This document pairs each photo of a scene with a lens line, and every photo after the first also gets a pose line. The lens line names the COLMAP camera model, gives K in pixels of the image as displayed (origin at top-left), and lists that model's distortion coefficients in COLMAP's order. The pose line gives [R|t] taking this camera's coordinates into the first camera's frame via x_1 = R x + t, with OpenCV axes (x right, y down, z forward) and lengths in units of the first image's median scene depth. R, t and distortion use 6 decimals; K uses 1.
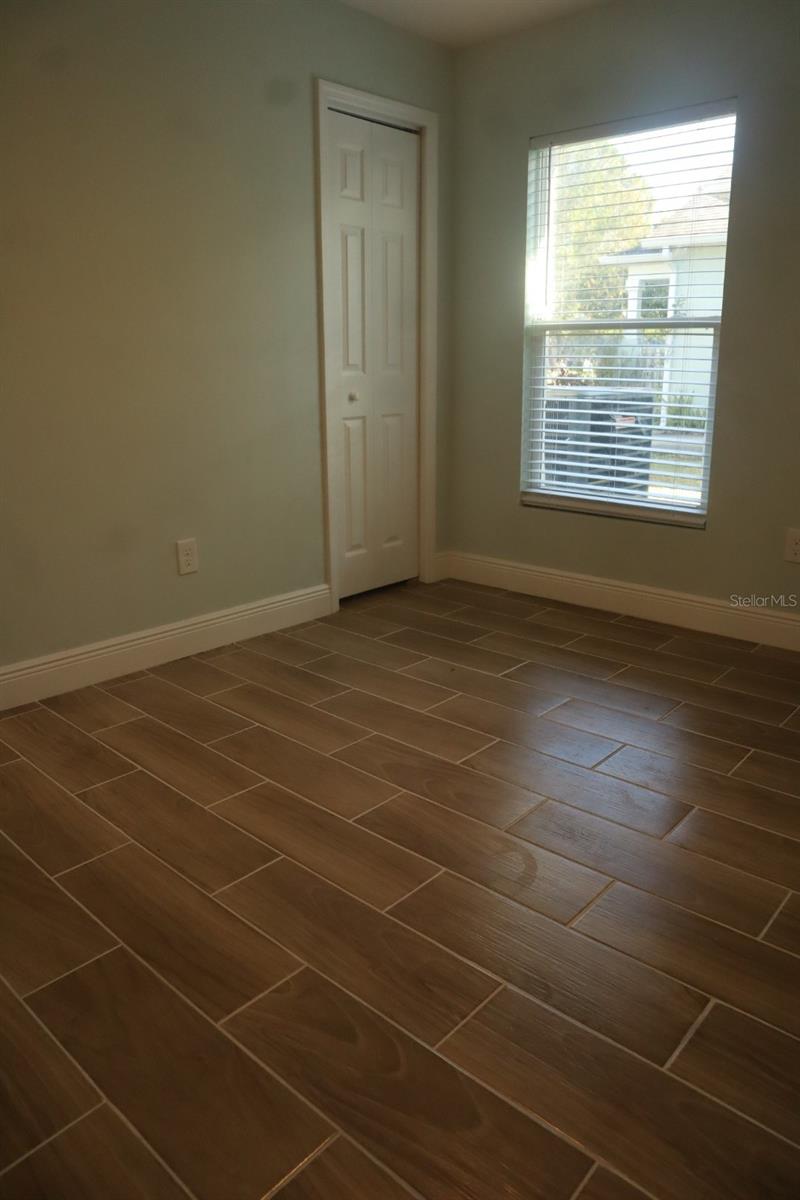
lens RADIAL K [[830.0, 0, 400.0], [0, 830.0, 600.0], [0, 0, 1]] dist [-0.130776, 0.080891]
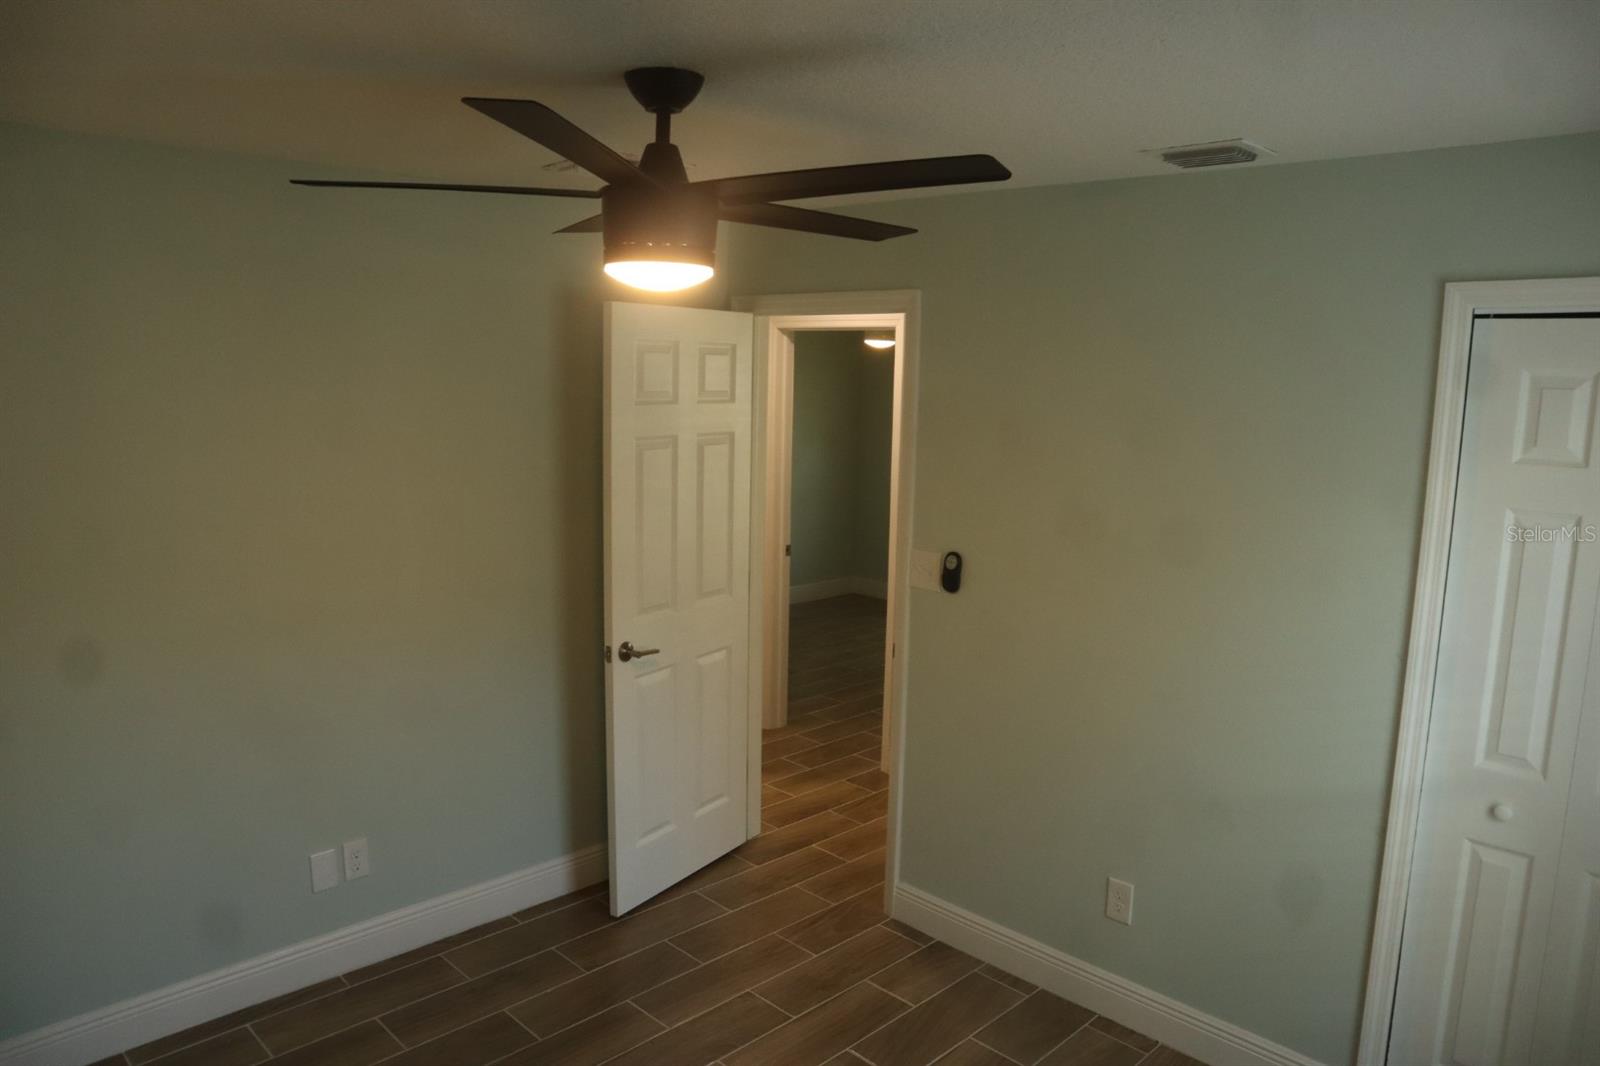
lens RADIAL K [[1106.7, 0, 800.0], [0, 1106.7, 533.0], [0, 0, 1]] dist [-0.130776, 0.080891]
pose [[-0.049264, 0.157946, -0.986218, 0.727313], [-0.300925, 0.939187, 0.165445, -0.465613], [0.952375, 0.304928, 0.001261, 0.600160]]
